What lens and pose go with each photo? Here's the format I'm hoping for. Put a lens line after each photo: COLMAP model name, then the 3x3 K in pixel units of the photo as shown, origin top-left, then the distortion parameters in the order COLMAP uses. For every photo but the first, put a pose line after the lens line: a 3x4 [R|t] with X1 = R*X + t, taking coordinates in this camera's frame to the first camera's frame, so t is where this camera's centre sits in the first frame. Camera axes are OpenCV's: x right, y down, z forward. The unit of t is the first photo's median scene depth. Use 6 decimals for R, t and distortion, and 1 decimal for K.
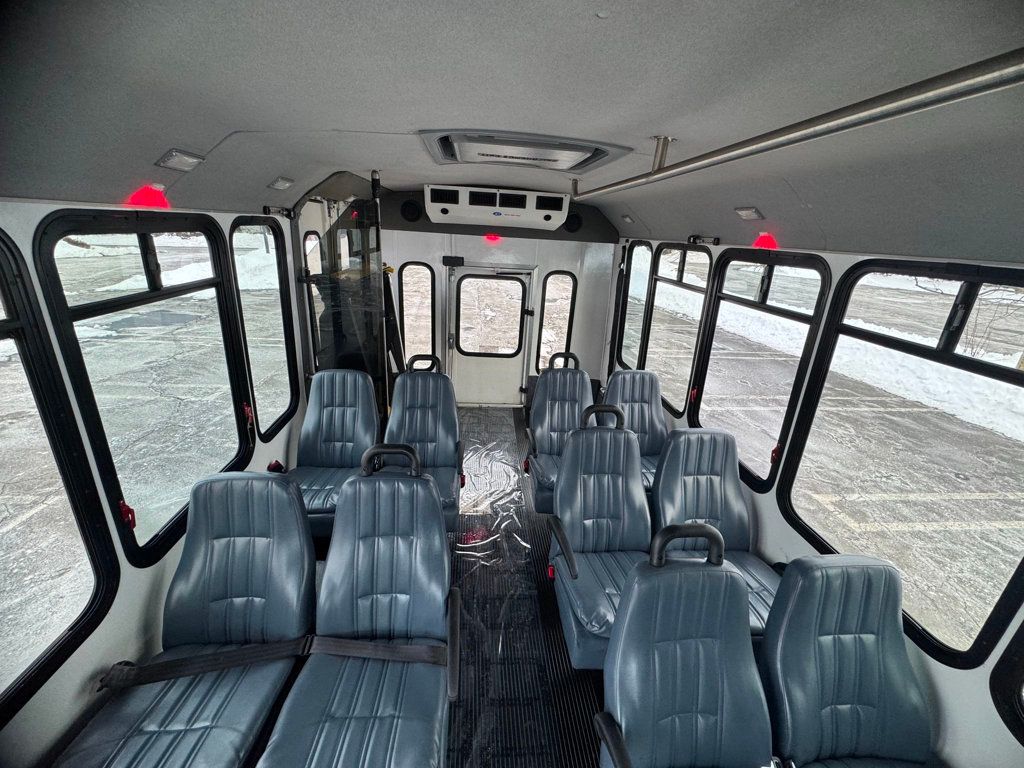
lens RADIAL K [[407.5, 0, 509.6], [0, 407.5, 382.3], [0, 0, 1]] dist [-0.000395, 0.000254]
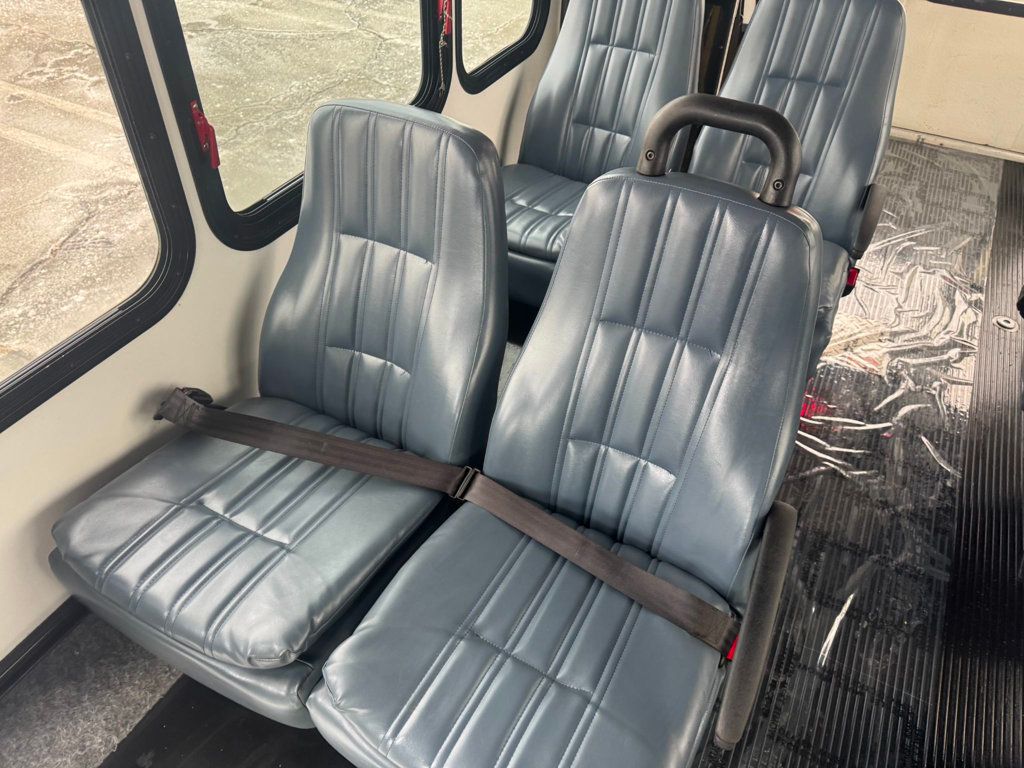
lens RADIAL K [[722.9, 0, 514.4], [0, 722.9, 375.5], [0, 0, 1]] dist [0.047937, -0.059477]
pose [[0.847941, 0.330680, -0.414303, -0.107089], [-0.160157, 0.904860, 0.394434, 0.147622], [0.505318, -0.268103, 0.820228, 0.307915]]
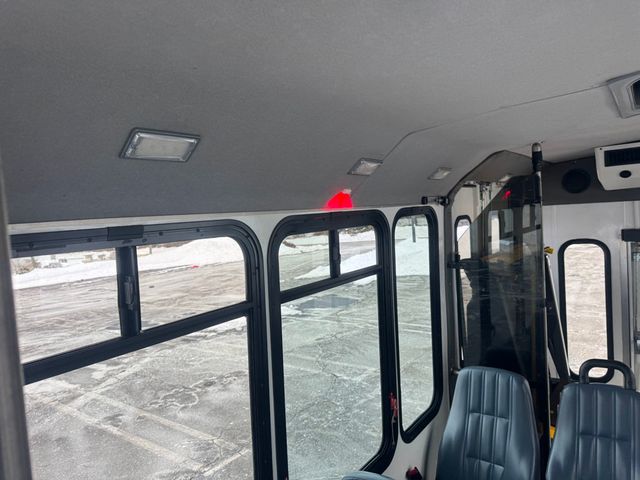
lens RADIAL K [[451.8, 0, 319.2], [0, 451.8, 235.8], [0, 0, 1]] dist [0.047937, -0.059477]
pose [[0.747894, -0.075848, -0.659471, -0.064869], [-0.128086, 0.958293, -0.255476, -0.011862], [0.651344, 0.275538, 0.706987, 0.053837]]
